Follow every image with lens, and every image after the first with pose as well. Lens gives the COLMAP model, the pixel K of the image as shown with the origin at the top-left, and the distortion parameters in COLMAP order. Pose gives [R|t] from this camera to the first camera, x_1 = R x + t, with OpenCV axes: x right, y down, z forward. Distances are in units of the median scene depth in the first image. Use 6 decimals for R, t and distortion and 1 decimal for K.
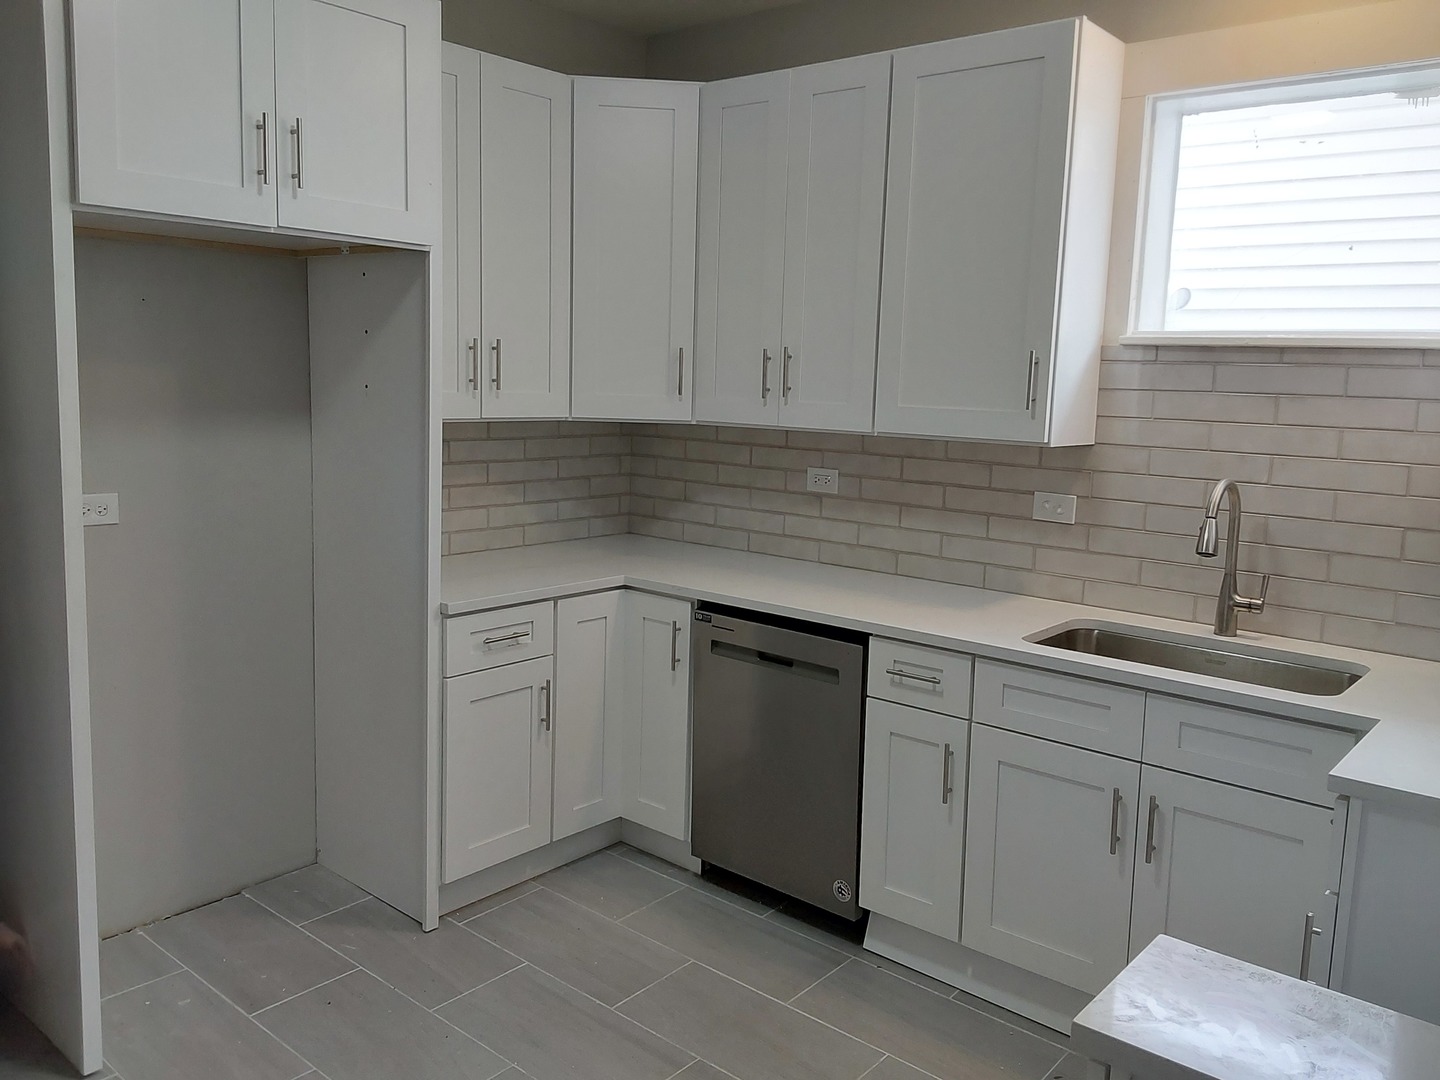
lens RADIAL K [[1155.9, 0, 733.7], [0, 1155.9, 517.3], [0, 0, 1]] dist [0.111081, -0.161798]
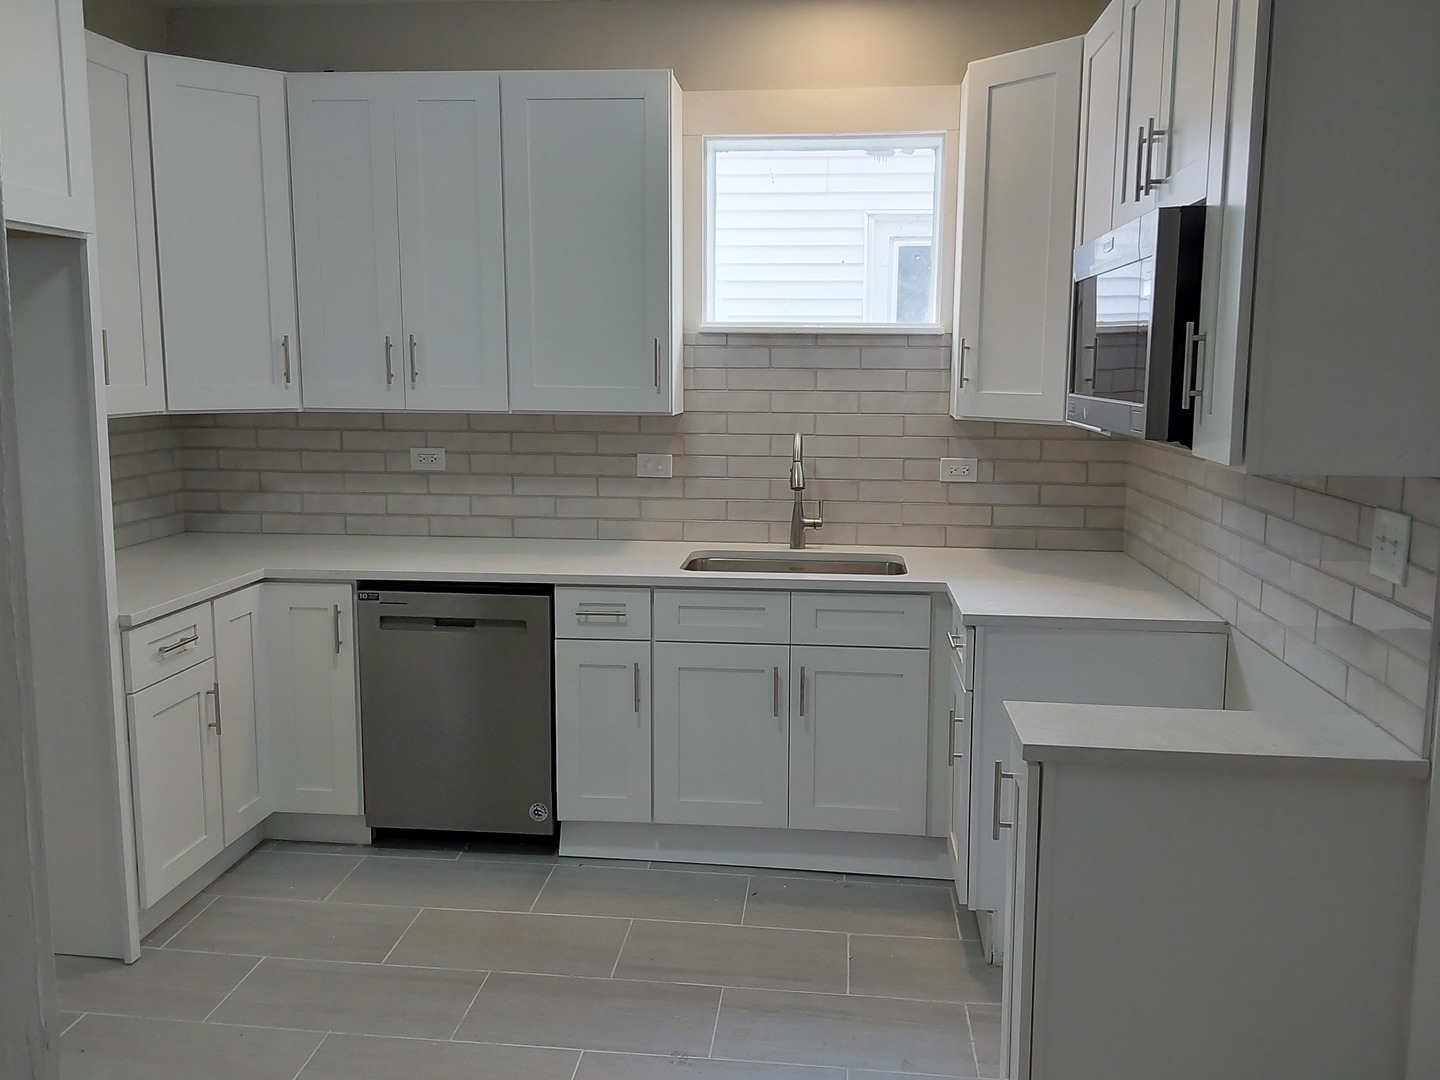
lens RADIAL K [[1155.9, 0, 740.6], [0, 1155.9, 517.3], [0, 0, 1]] dist [0.111081, -0.161798]
pose [[0.822693, -0.101901, 0.559278, -0.350872], [0.090038, 0.994742, 0.048798, -0.005901], [-0.561310, 0.010210, 0.827542, -0.060752]]
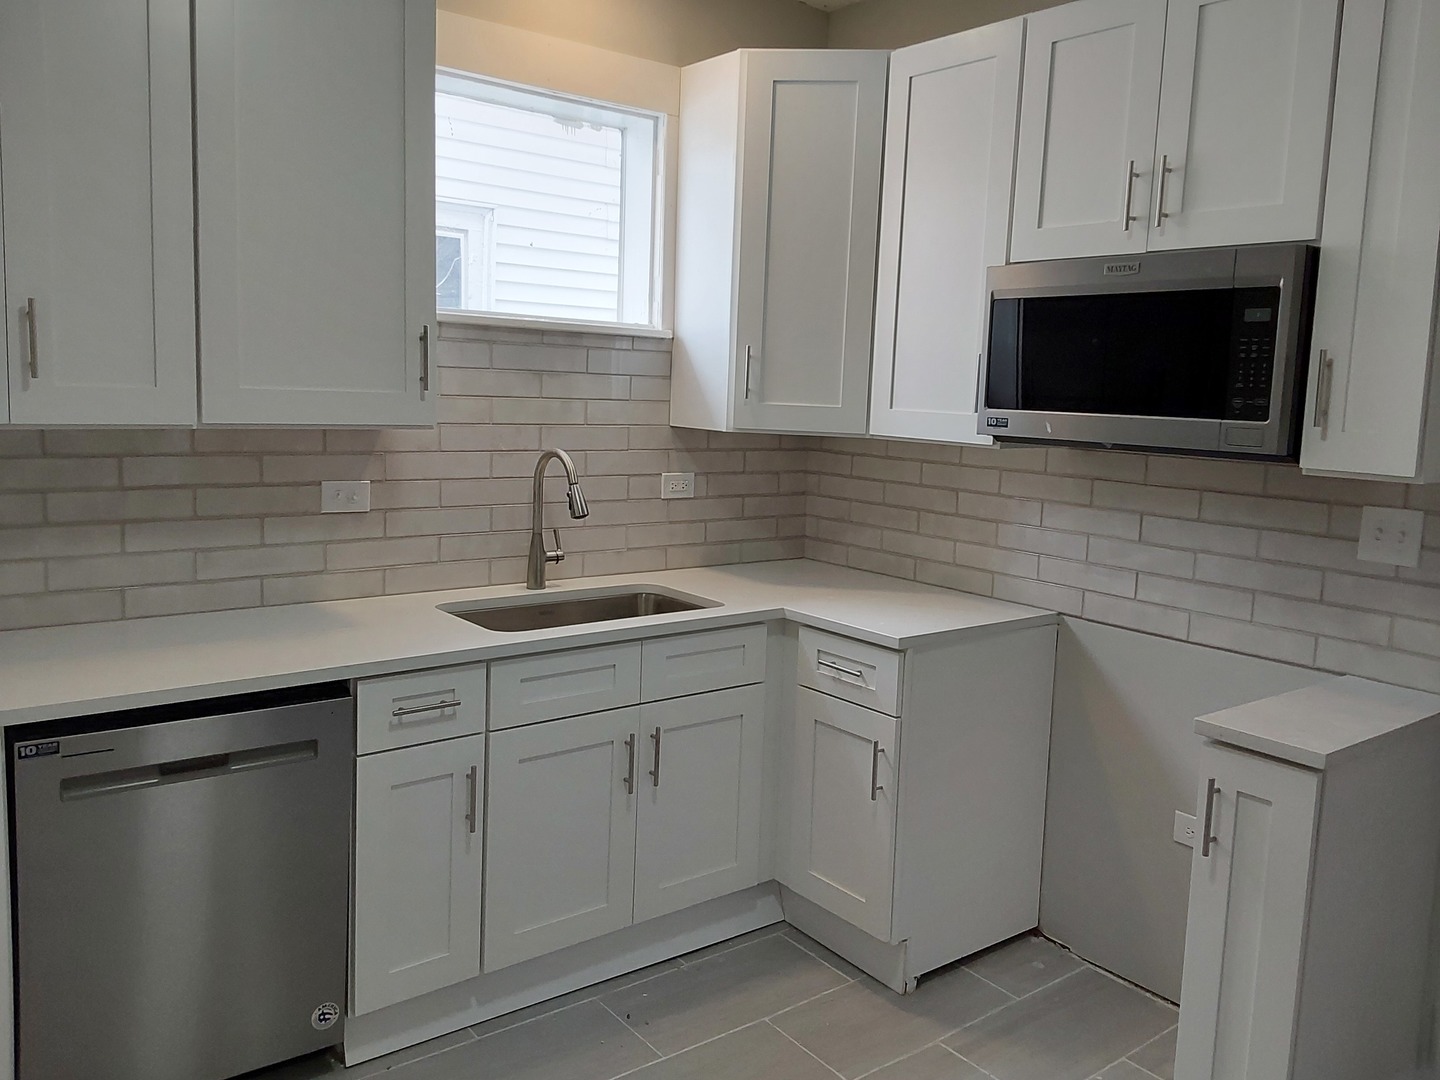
lens RADIAL K [[1155.9, 0, 742.2], [0, 1155.9, 516.2], [0, 0, 1]] dist [0.111081, -0.161798]
pose [[0.192629, -0.138223, 0.971488, -0.563403], [0.091574, 0.988241, 0.122449, -0.078888], [-0.976989, 0.065376, 0.203021, 0.541988]]
